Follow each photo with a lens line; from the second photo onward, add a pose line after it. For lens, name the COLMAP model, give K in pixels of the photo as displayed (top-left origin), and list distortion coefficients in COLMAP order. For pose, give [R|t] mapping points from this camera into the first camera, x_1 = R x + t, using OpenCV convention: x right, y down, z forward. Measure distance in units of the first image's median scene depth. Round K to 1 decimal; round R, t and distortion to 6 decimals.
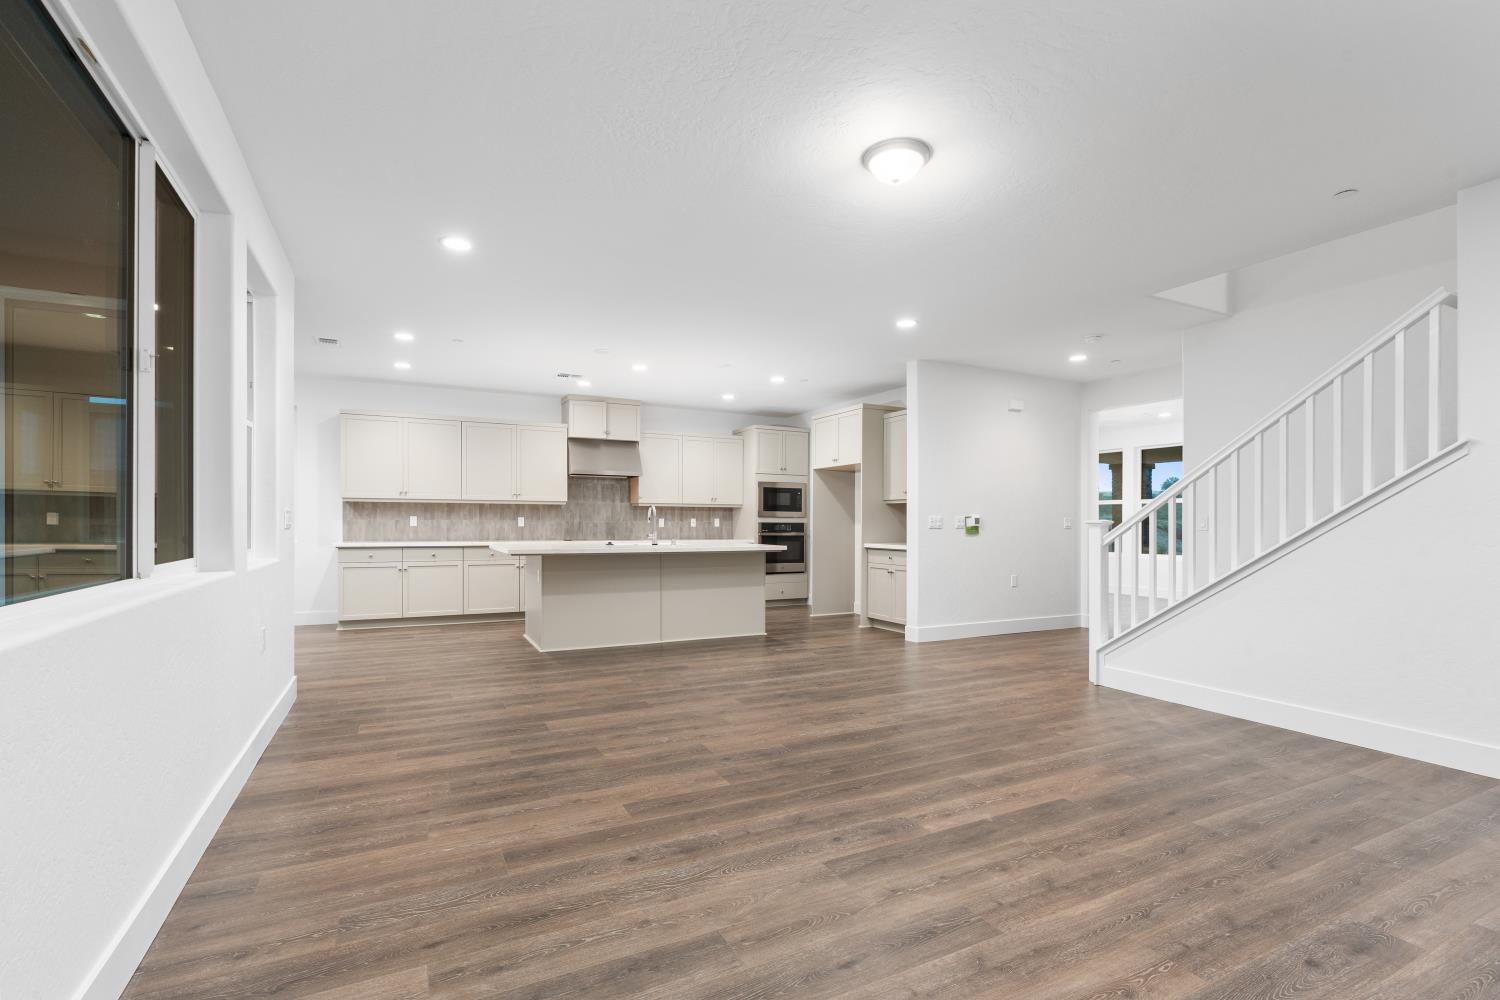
lens RADIAL K [[688.7, 0, 747.3], [0, 688.7, 521.7], [0, 0, 1]] dist [-0.002118, 0.000660]
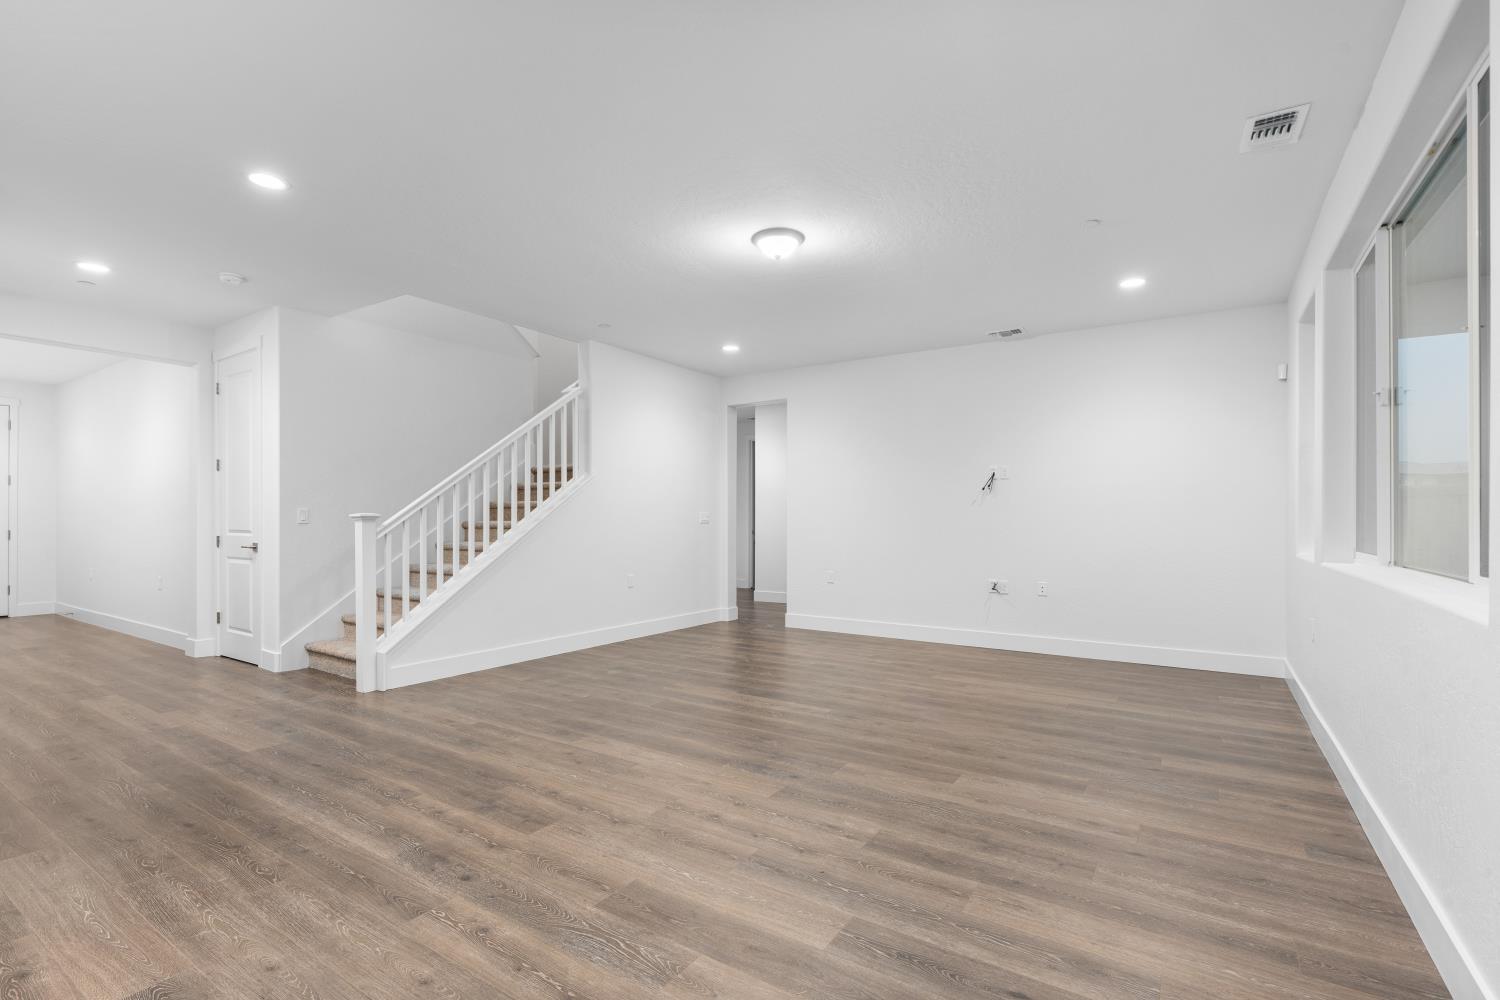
lens RADIAL K [[688.7, 0, 747.3], [0, 688.7, 521.7], [0, 0, 1]] dist [-0.002118, 0.000660]
pose [[-0.493063, -0.009125, 0.869946, -0.371048], [-0.005075, 0.999958, 0.007612, -0.001475], [-0.869979, -0.000662, -0.493089, 0.703402]]
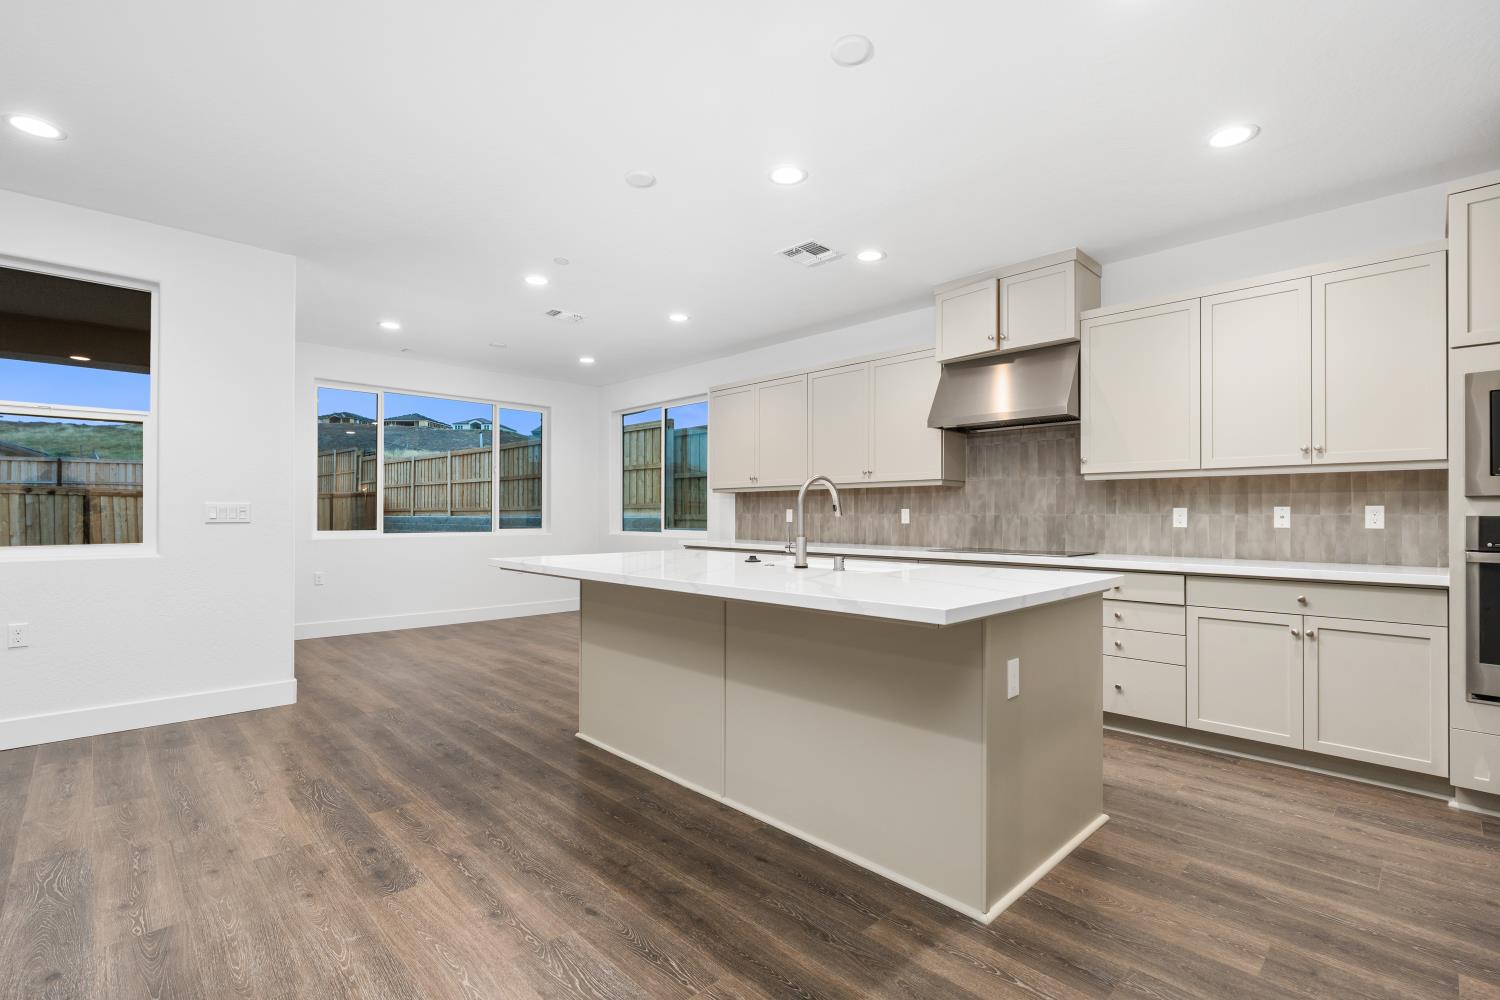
lens RADIAL K [[678.2, 0, 744.9], [0, 678.2, 510.8], [0, 0, 1]] dist [-0.002743, 0.000148]
pose [[0.297262, -0.010321, -0.954740, 0.256367], [0.001680, 0.999946, -0.010286, 0.001698], [0.954794, 0.001453, 0.297263, 0.821030]]
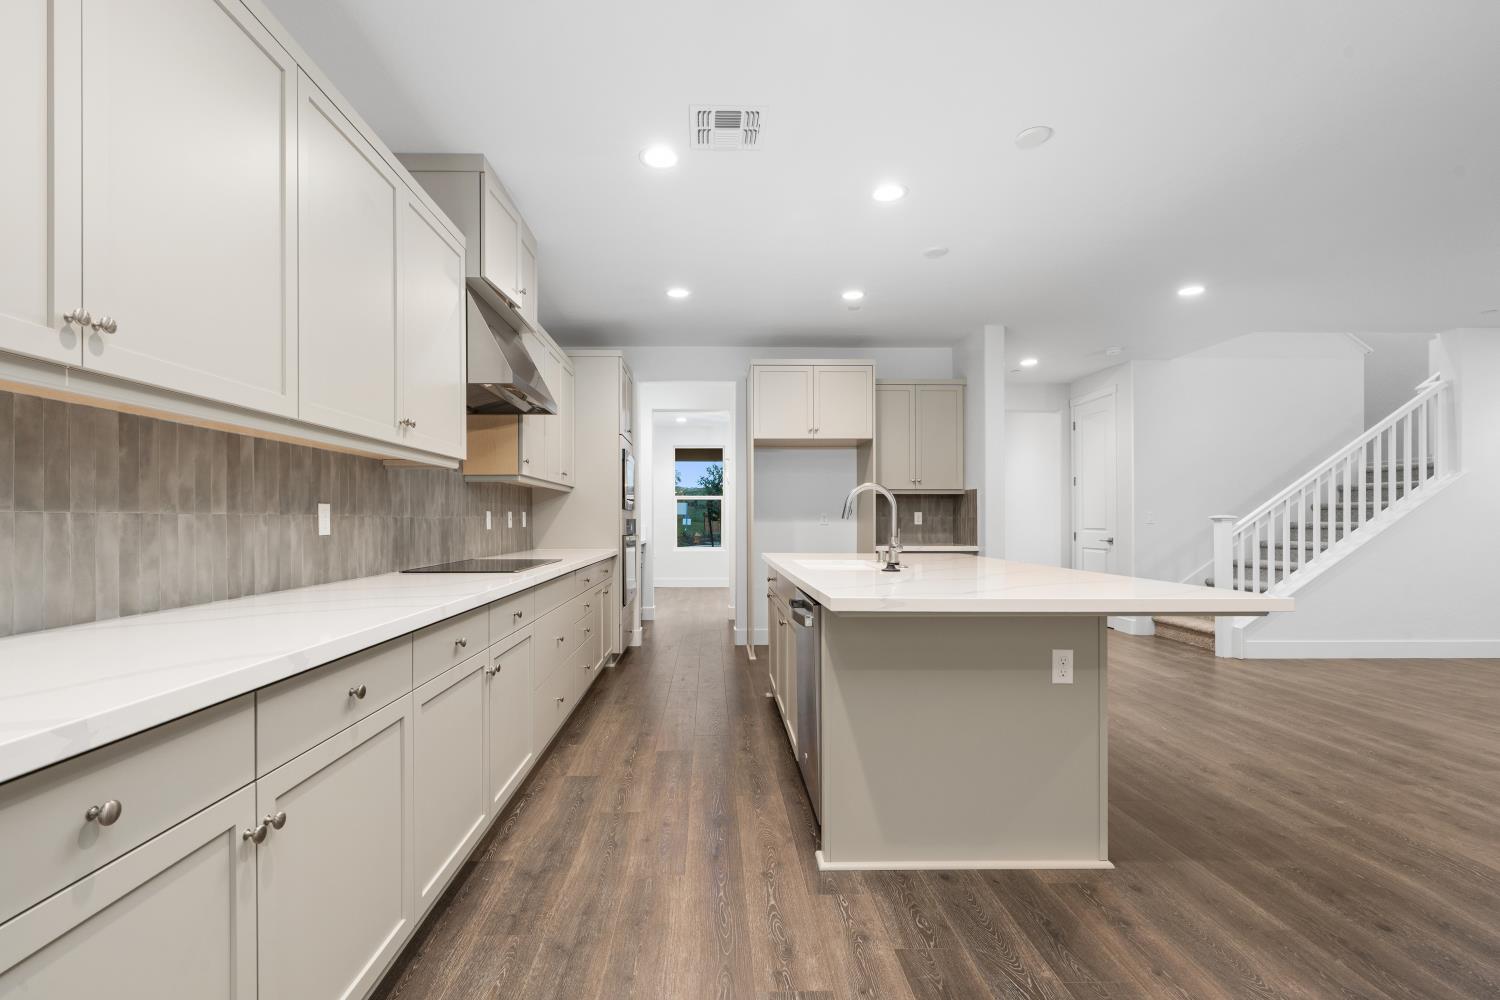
lens RADIAL K [[688.9, 0, 718.9], [0, 688.9, 520.0], [0, 0, 1]] dist [-0.001371, 0.000562]
pose [[0.436492, -0.004531, 0.899697, -0.621803], [-0.000507, 0.999986, 0.005282, -0.001473], [-0.899708, -0.002762, 0.436484, 0.876471]]
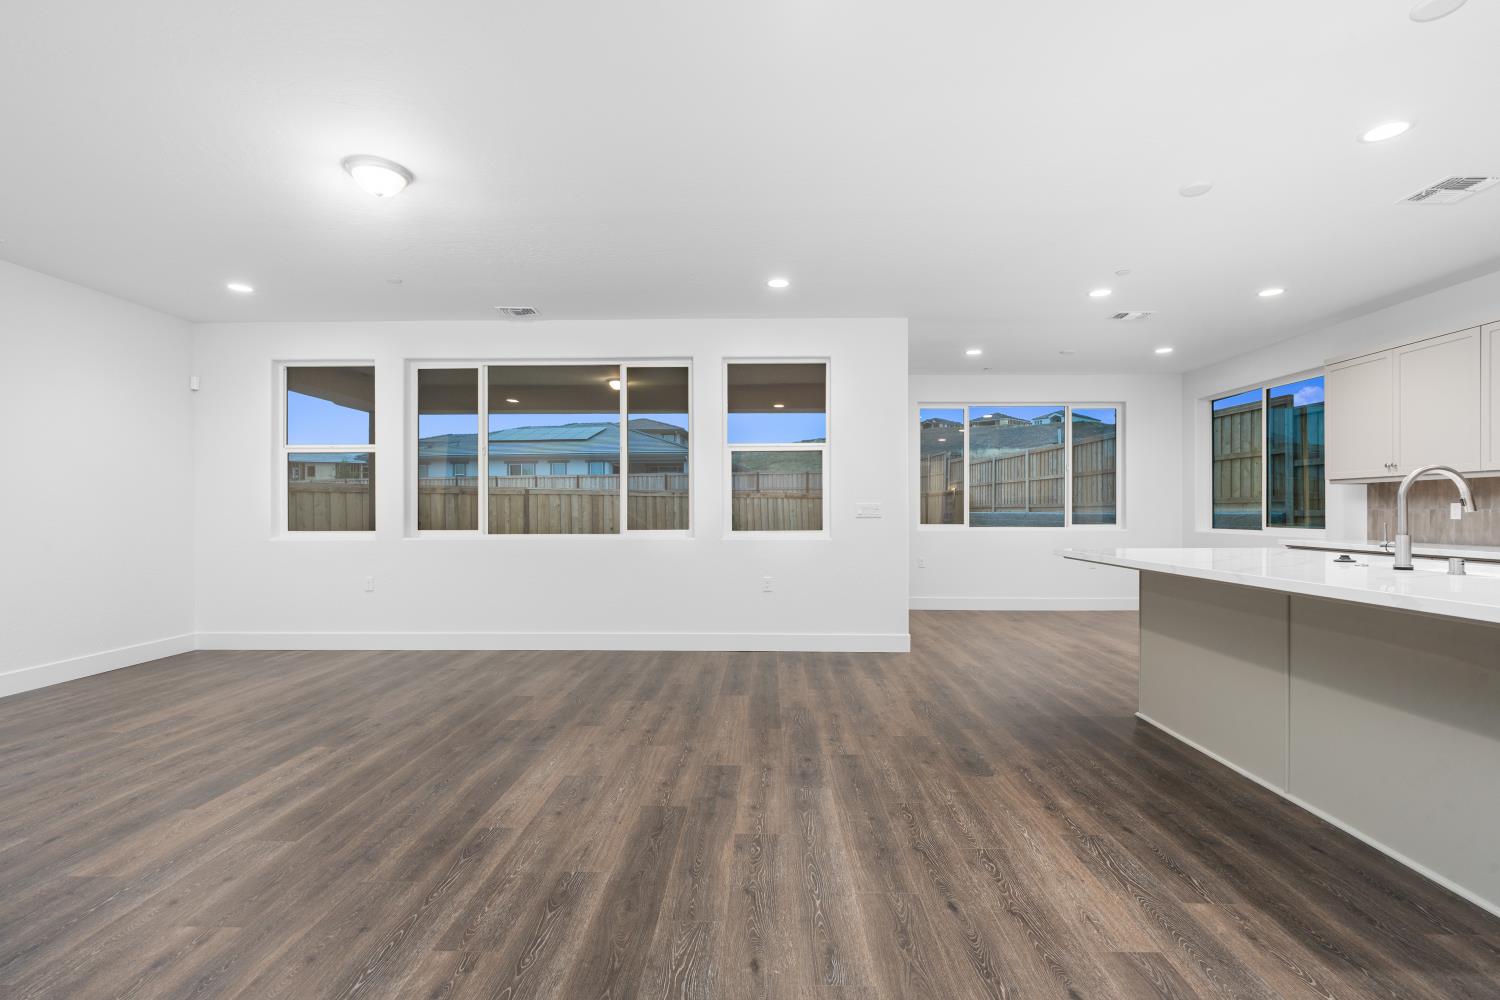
lens RADIAL K [[690.0, 0, 754.5], [0, 690.0, 509.8], [0, 0, 1]] dist [-0.000372, 0.000431]
pose [[-0.469470, -0.005791, -0.882929, 0.370821], [0.000497, 0.999977, -0.006823, 0.001995], [0.882948, -0.003642, -0.469456, 0.841310]]
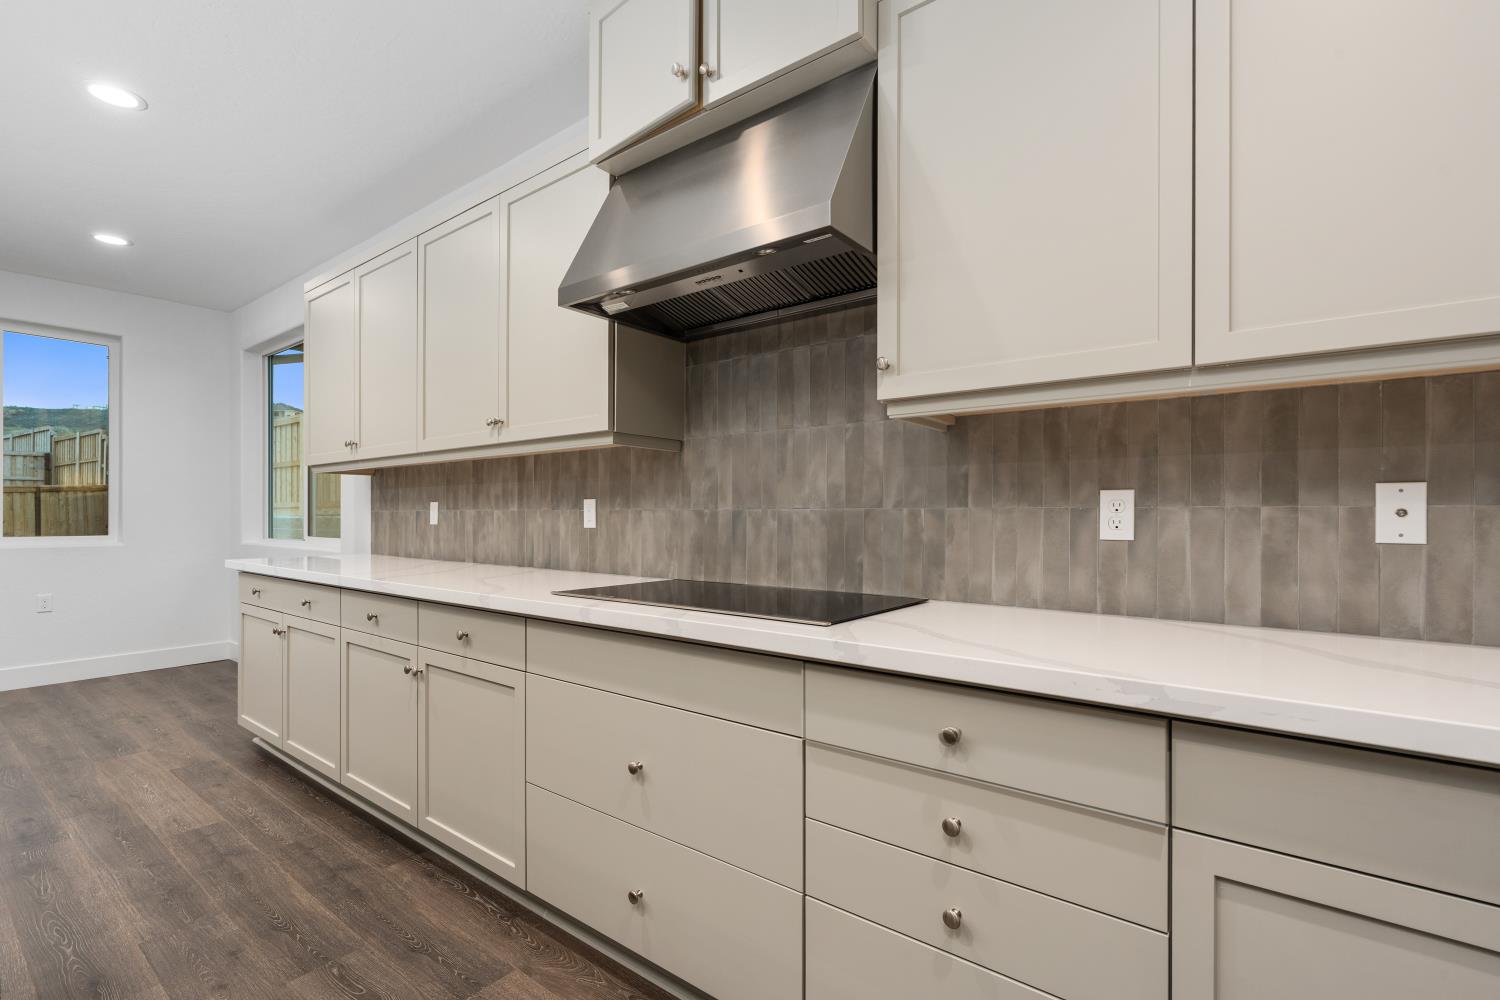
lens RADIAL K [[678.7, 0, 747.9], [0, 678.7, 519.4], [0, 0, 1]] dist [-0.003638, 0.001019]
pose [[0.431685, 0.001766, -0.902023, -0.020666], [0.002964, 0.999990, 0.003376, 0.002407], [0.902020, -0.004131, 0.431675, 1.124062]]
